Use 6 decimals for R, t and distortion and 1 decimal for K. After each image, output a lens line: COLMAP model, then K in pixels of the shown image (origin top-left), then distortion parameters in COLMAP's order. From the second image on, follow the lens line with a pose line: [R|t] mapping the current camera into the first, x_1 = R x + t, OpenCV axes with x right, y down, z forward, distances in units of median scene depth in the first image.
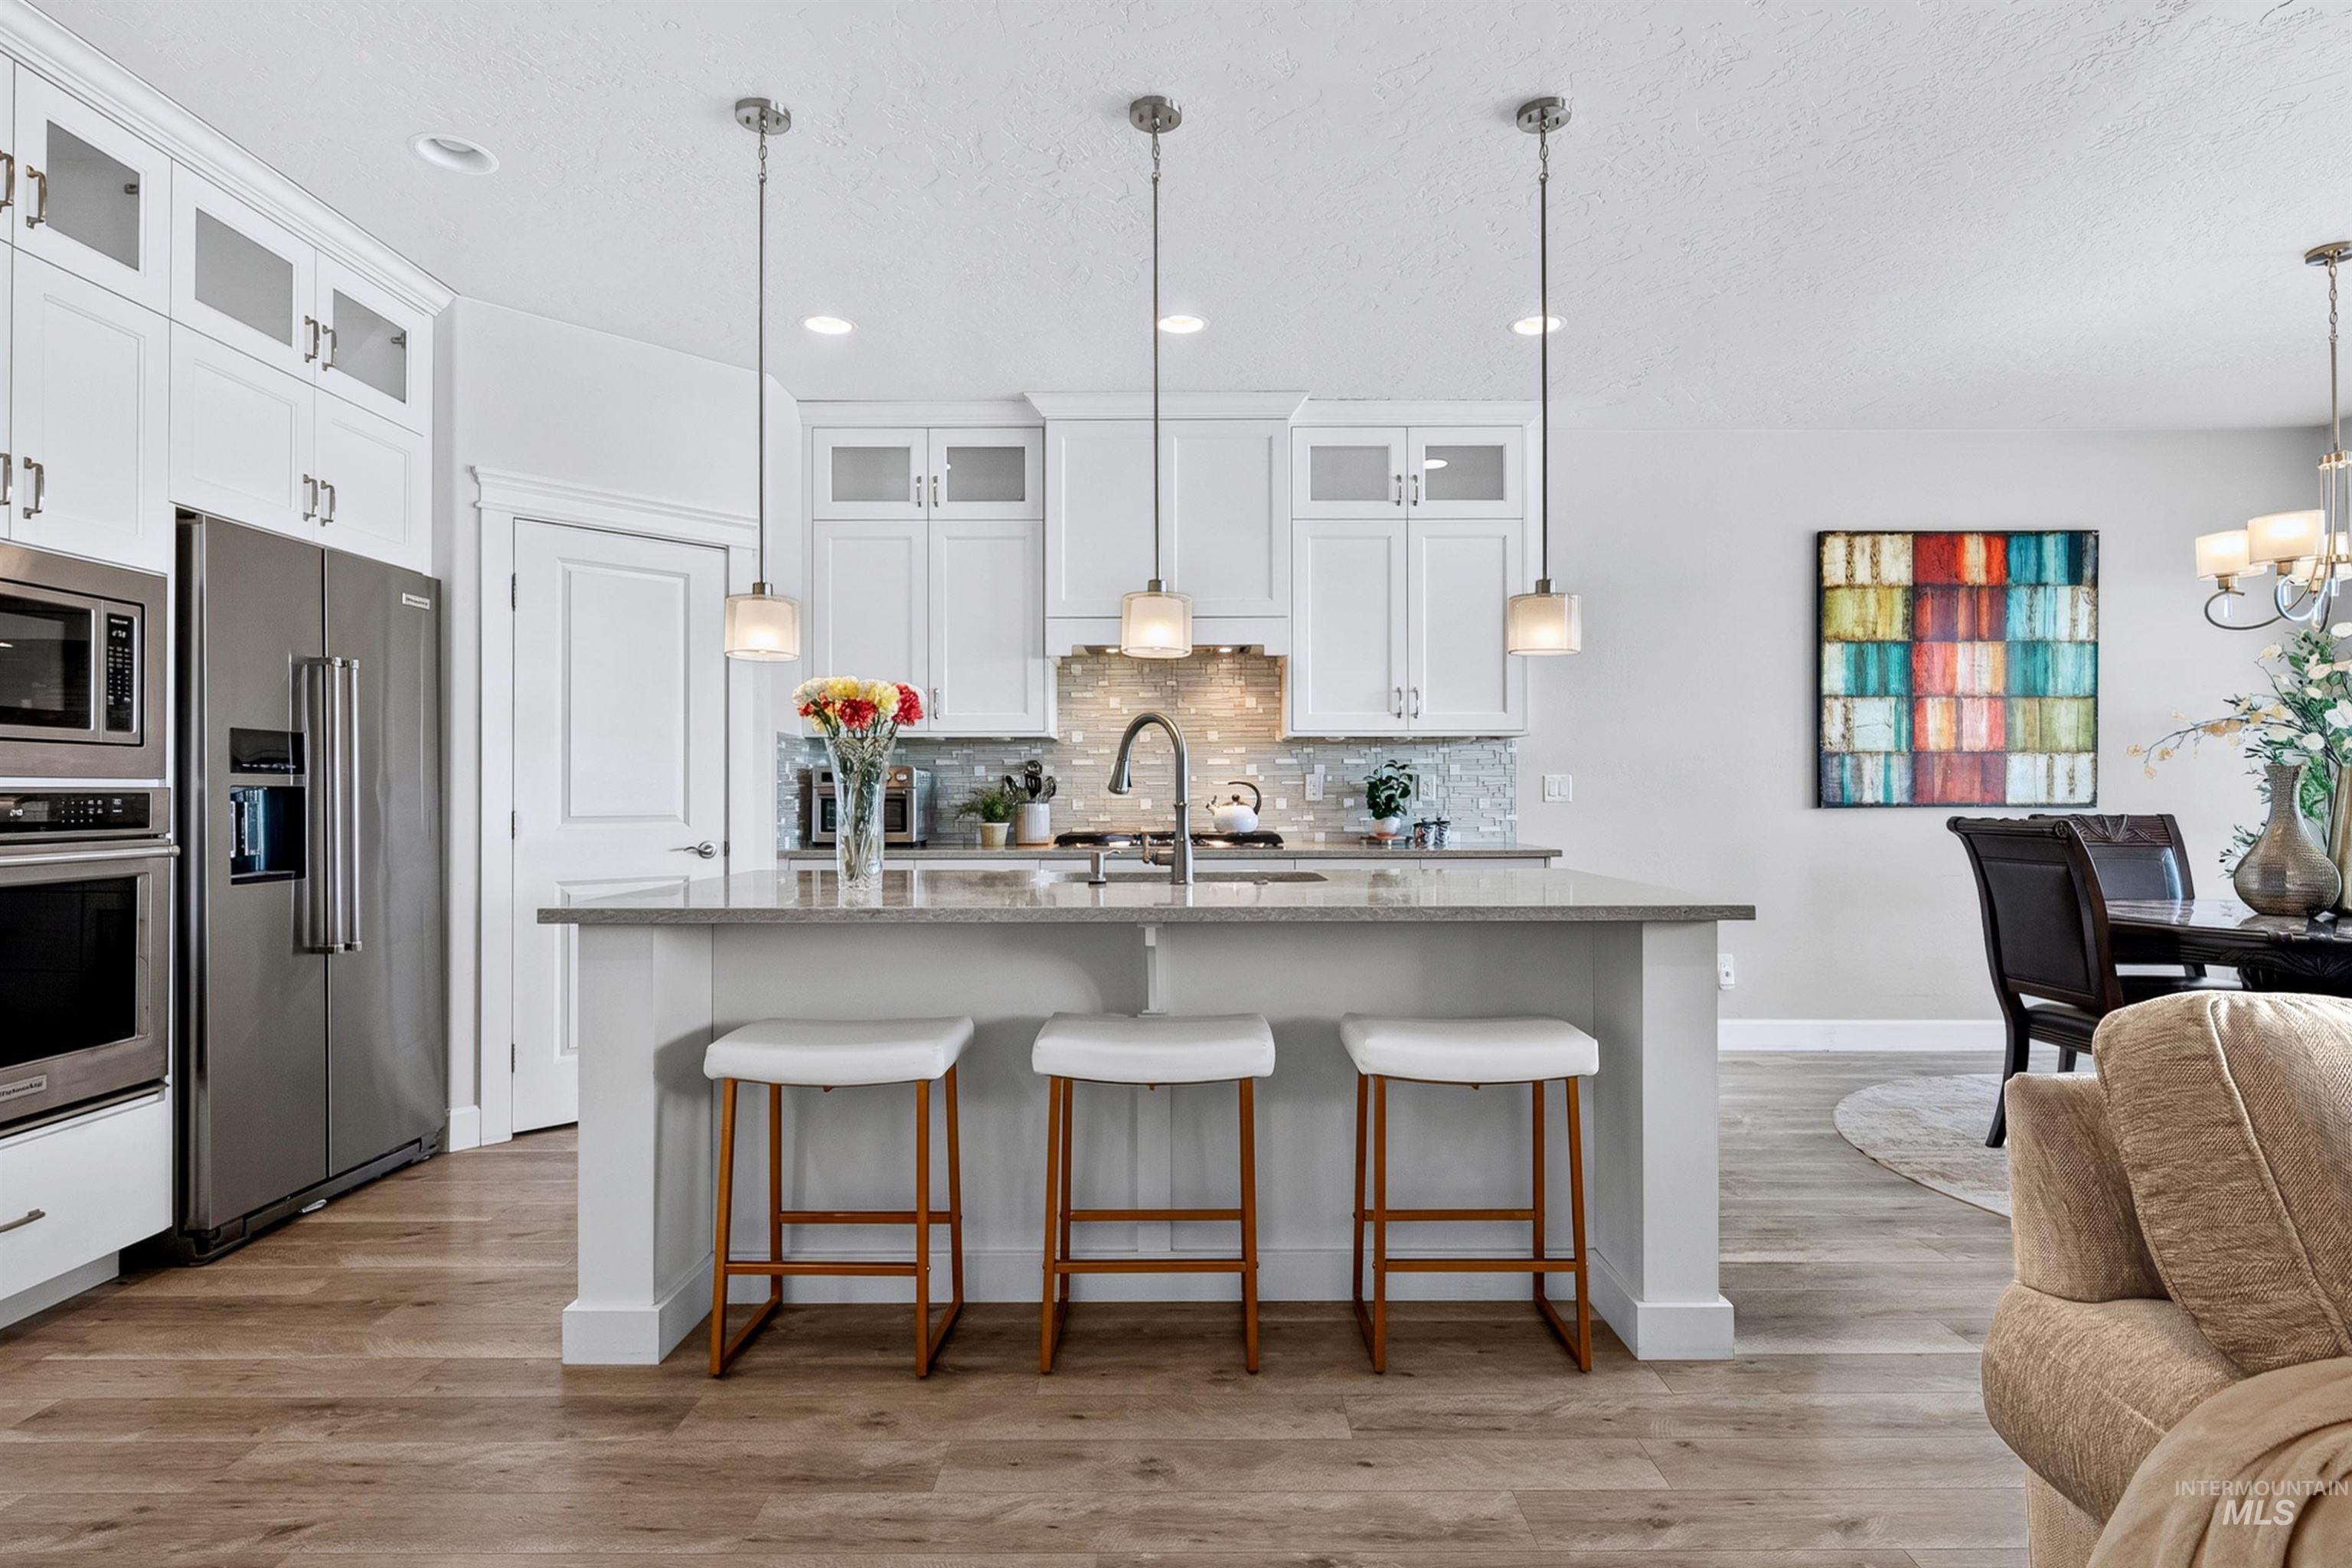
lens RADIAL K [[1158.4, 0, 1185.2], [0, 1158.4, 779.6], [0, 0, 1]] dist [0.000206, 0.000175]
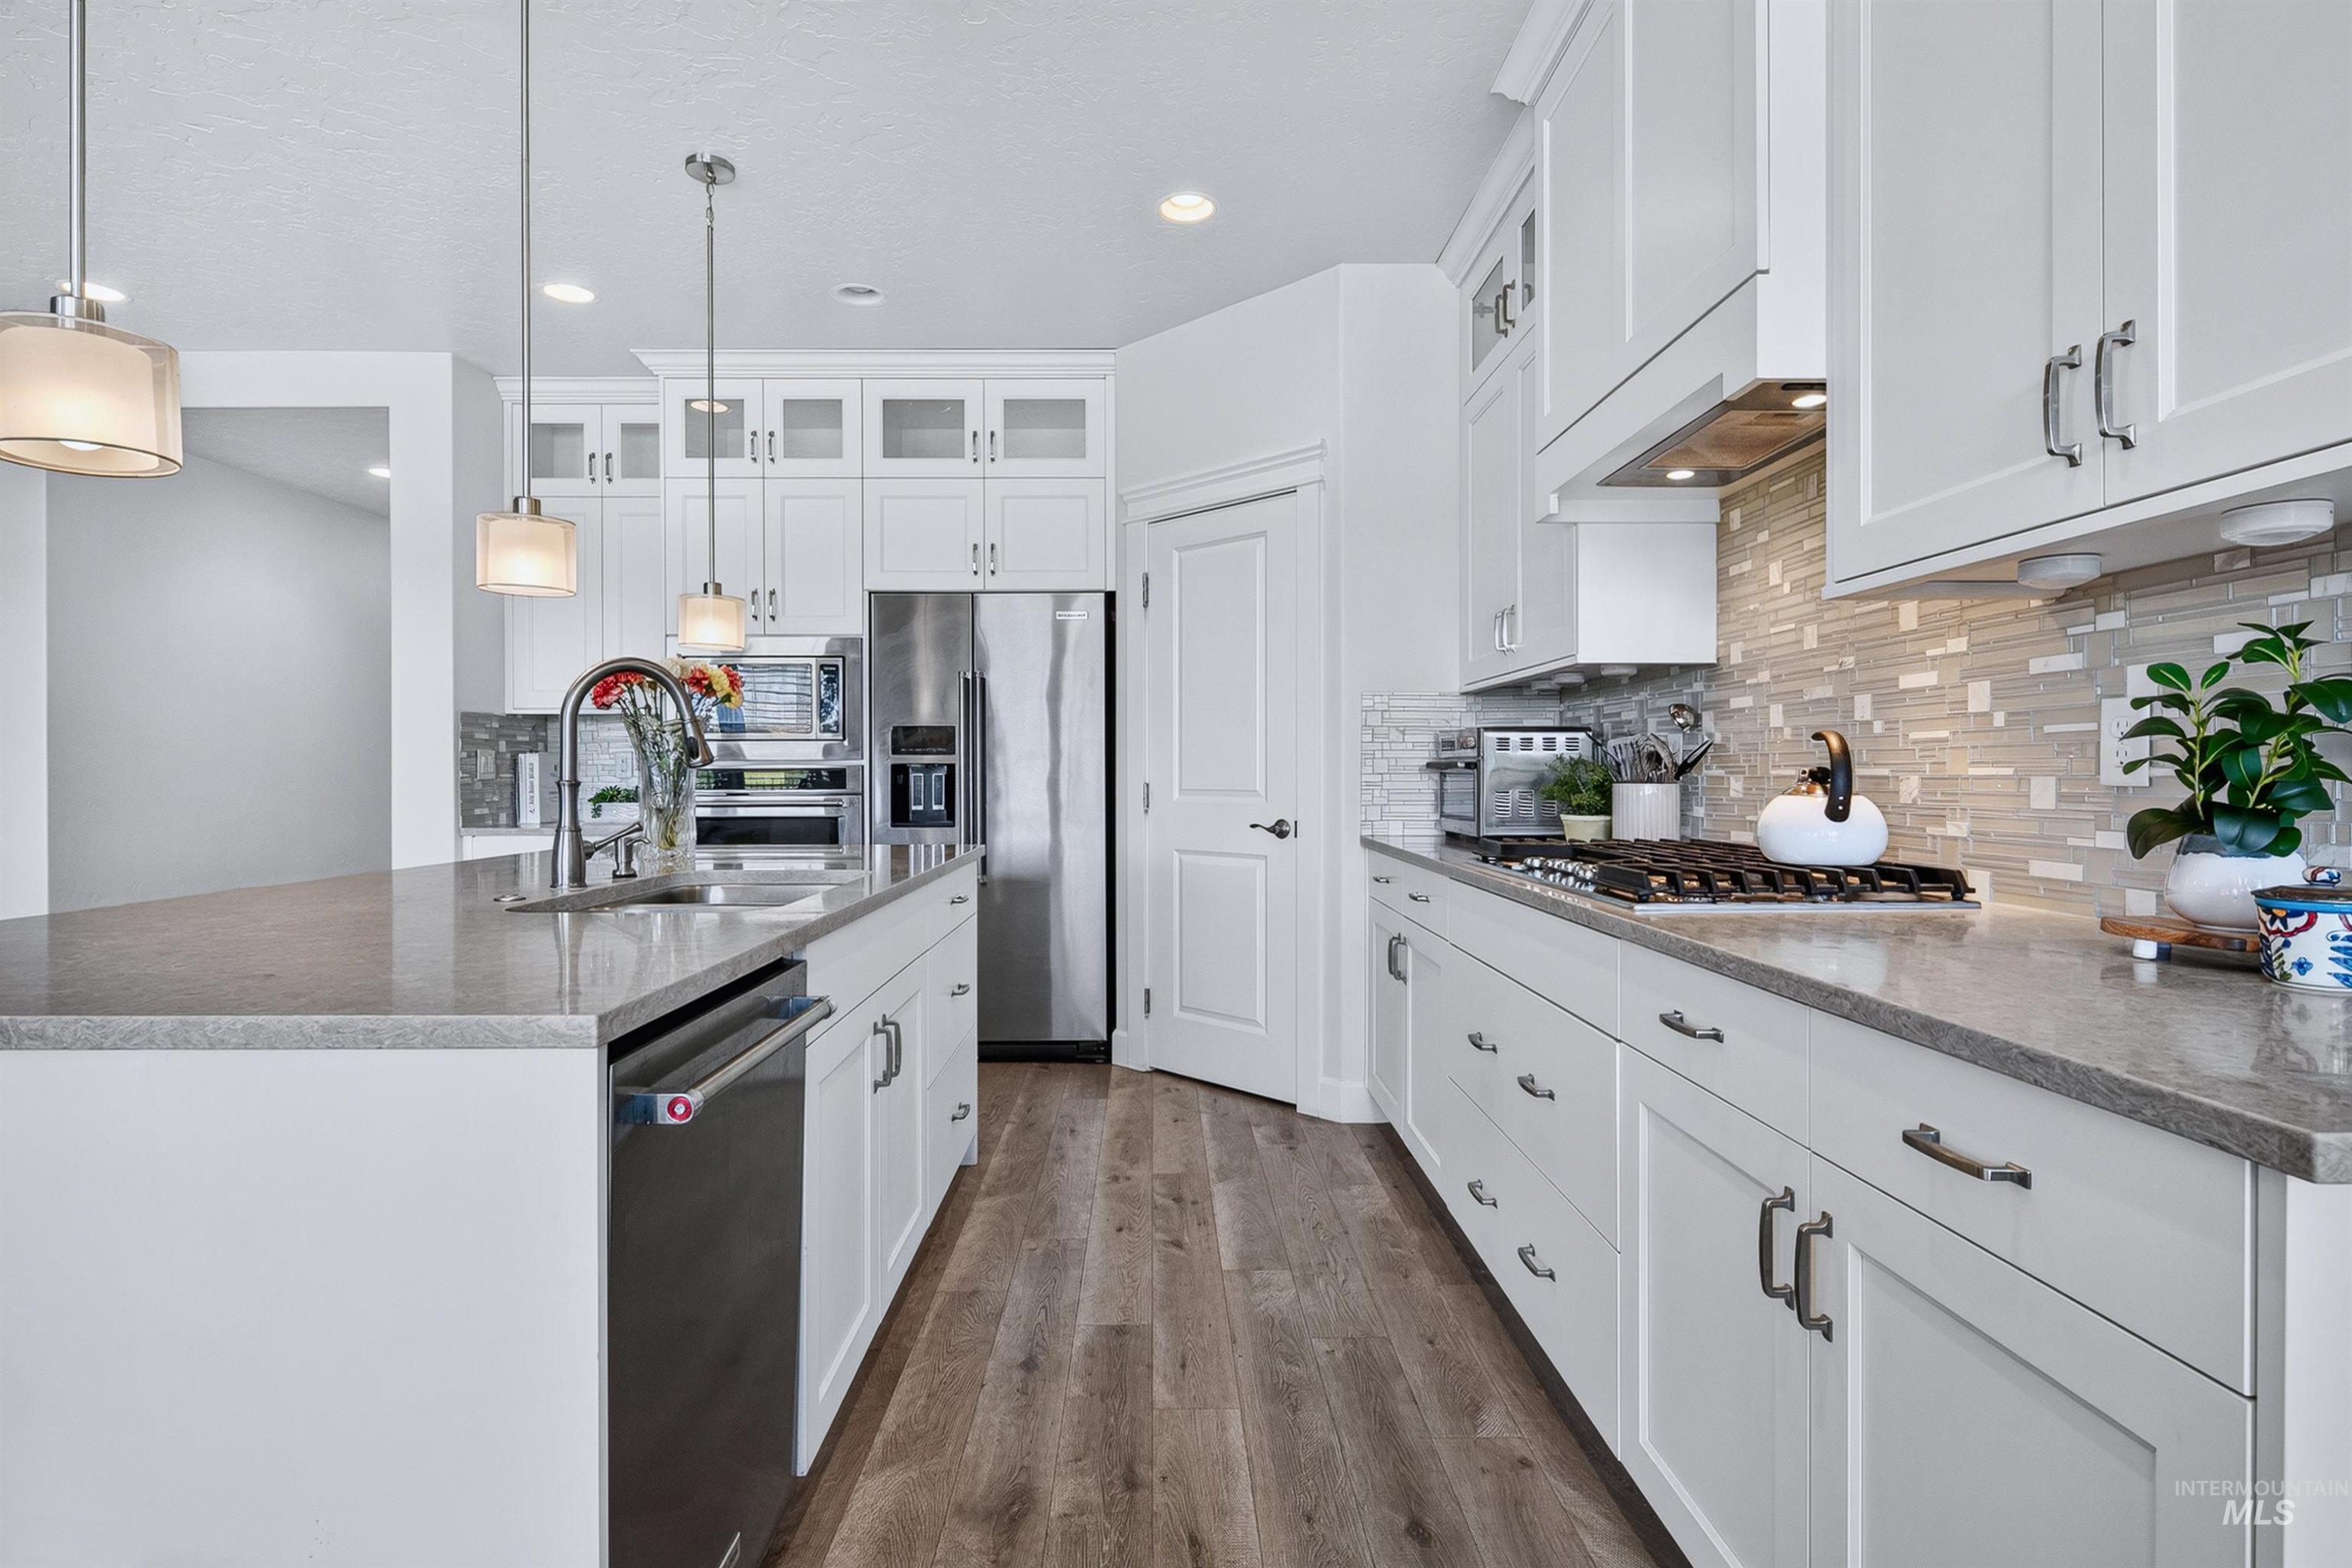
lens RADIAL K [[1158.4, 0, 1185.2], [0, 1158.4, 779.6], [0, 0, 1]] dist [0.000206, 0.000175]
pose [[0.023663, 0.008183, -0.999686, 0.666722], [0.014306, 0.999861, 0.008523, 0.017287], [0.999618, -0.014503, 0.023543, 1.219173]]
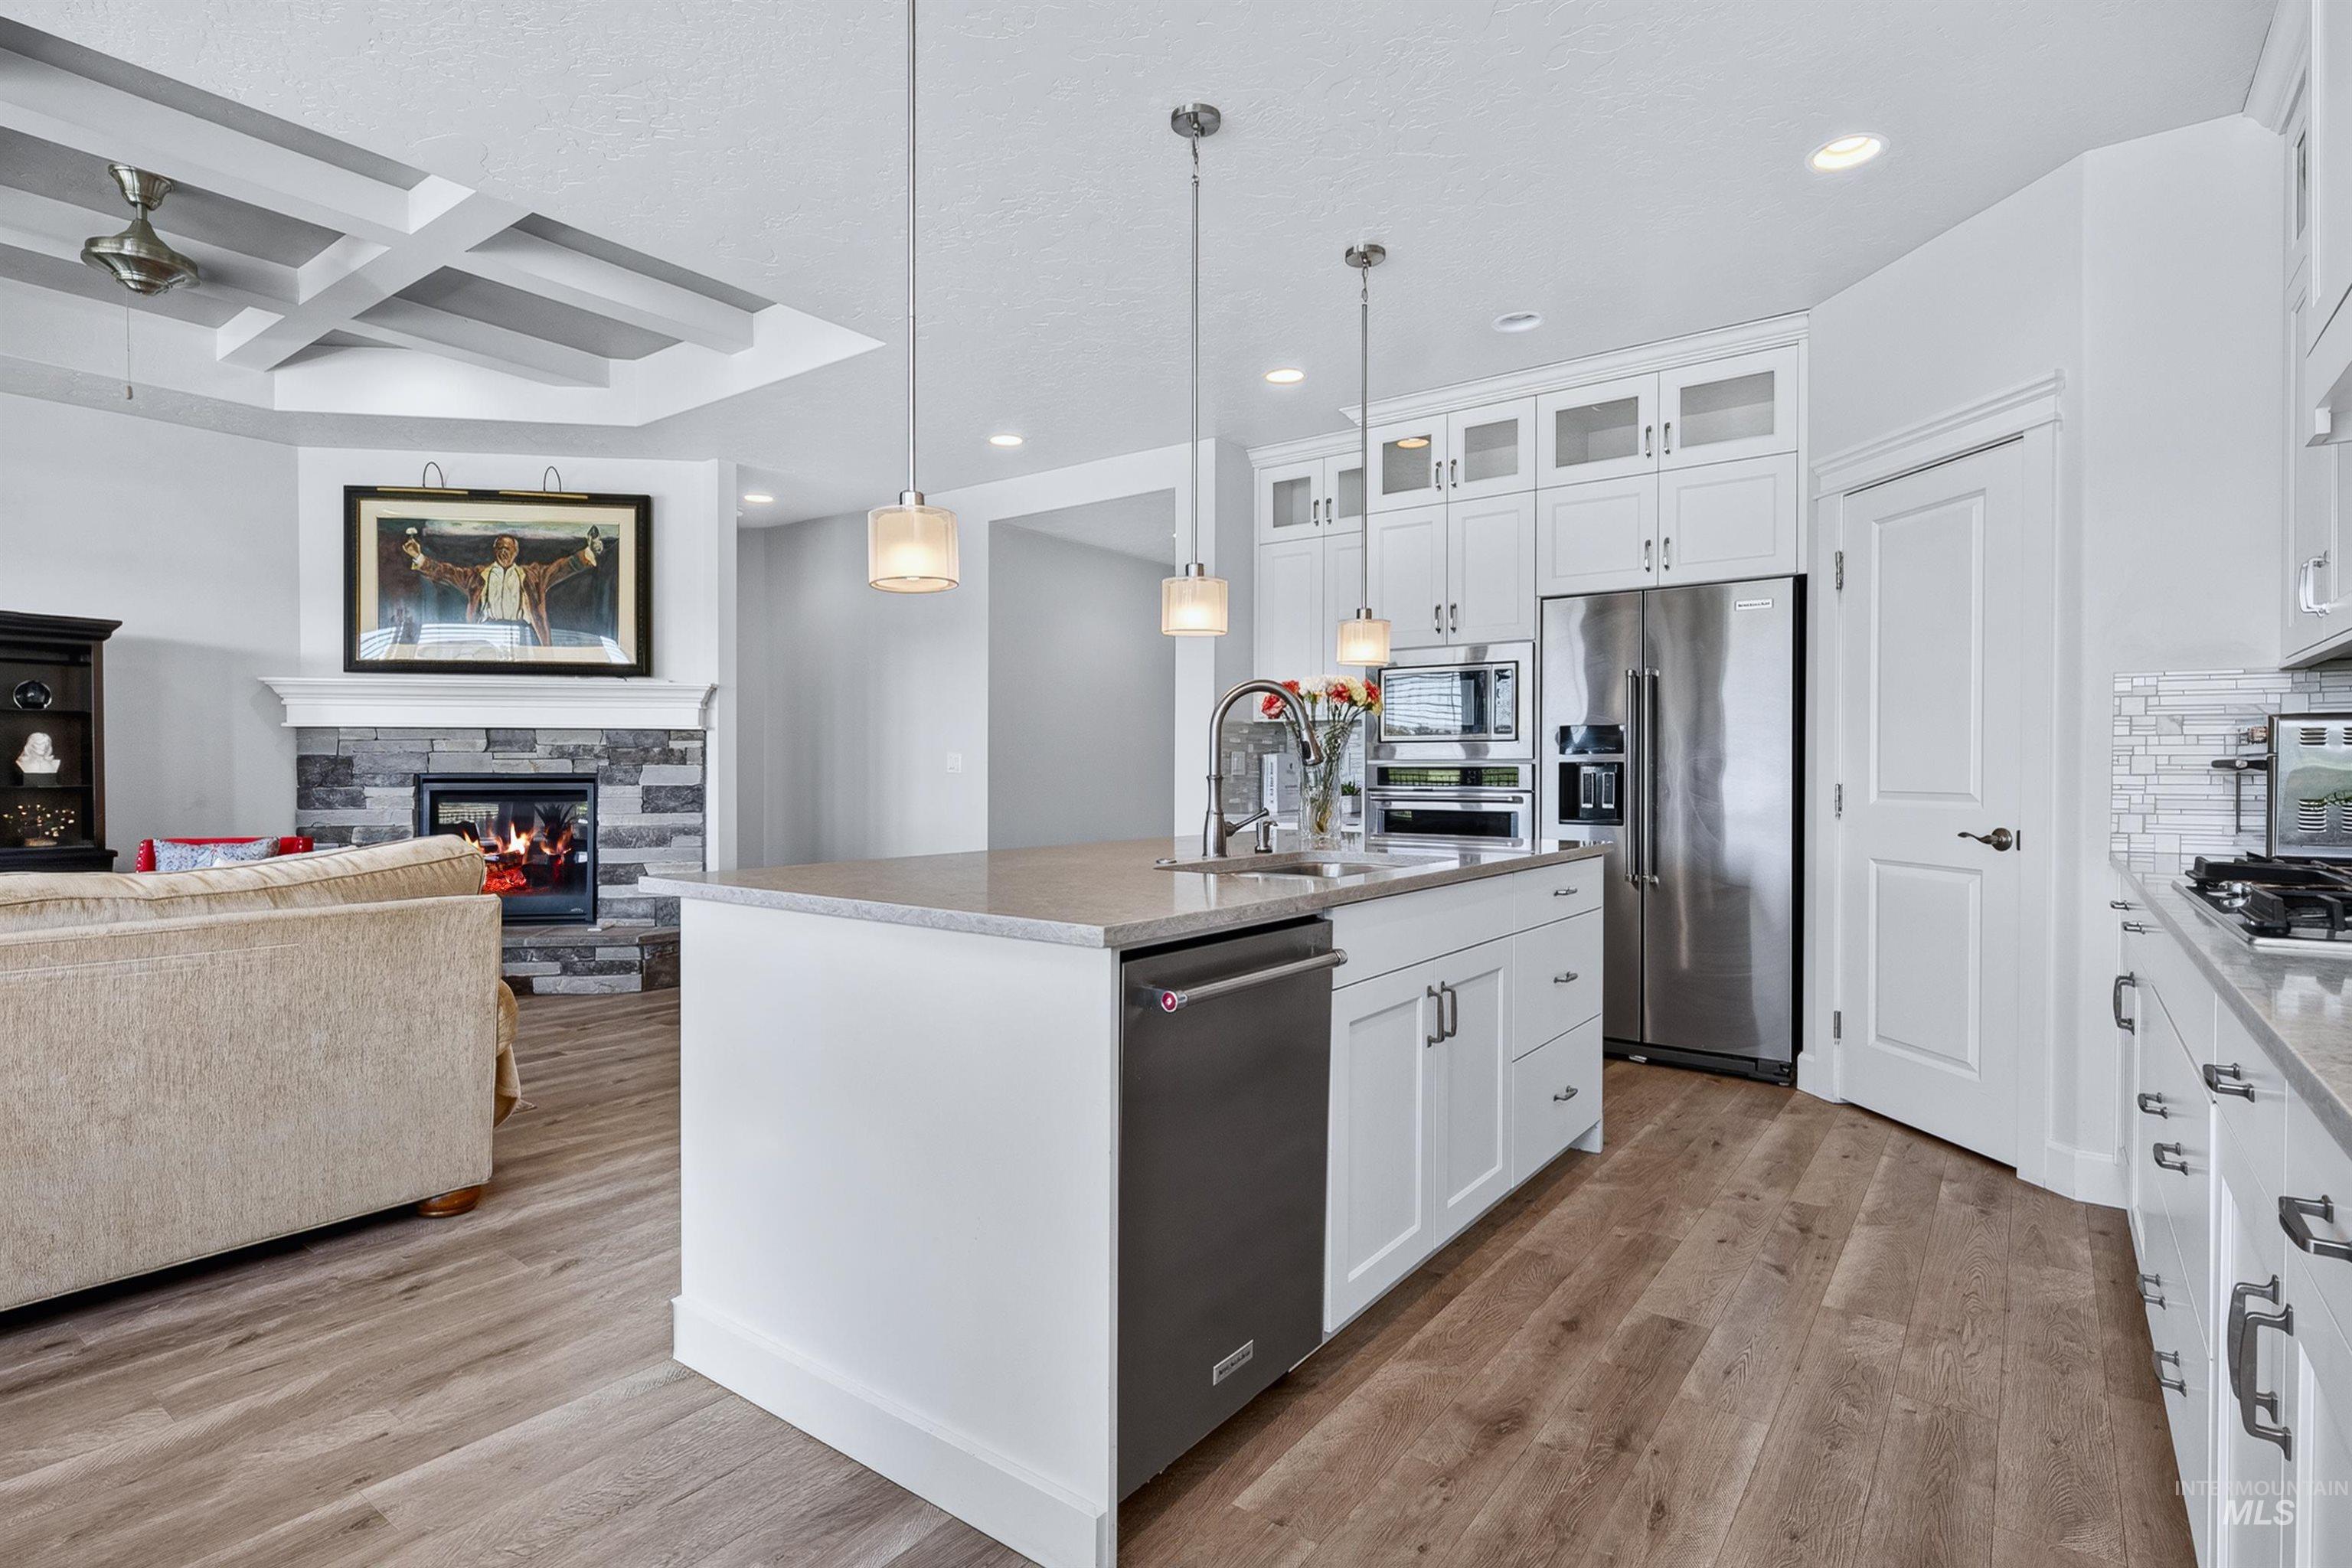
lens RADIAL K [[1164.3, 0, 1170.1], [0, 1164.3, 781.1], [0, 0, 1]] dist [0.000469, -0.007817]
pose [[-0.592409, 0.007883, -0.805598, 0.720523], [0.008867, 0.999955, 0.003264, 0.019164], [0.805588, -0.005209, -0.592453, 1.367299]]
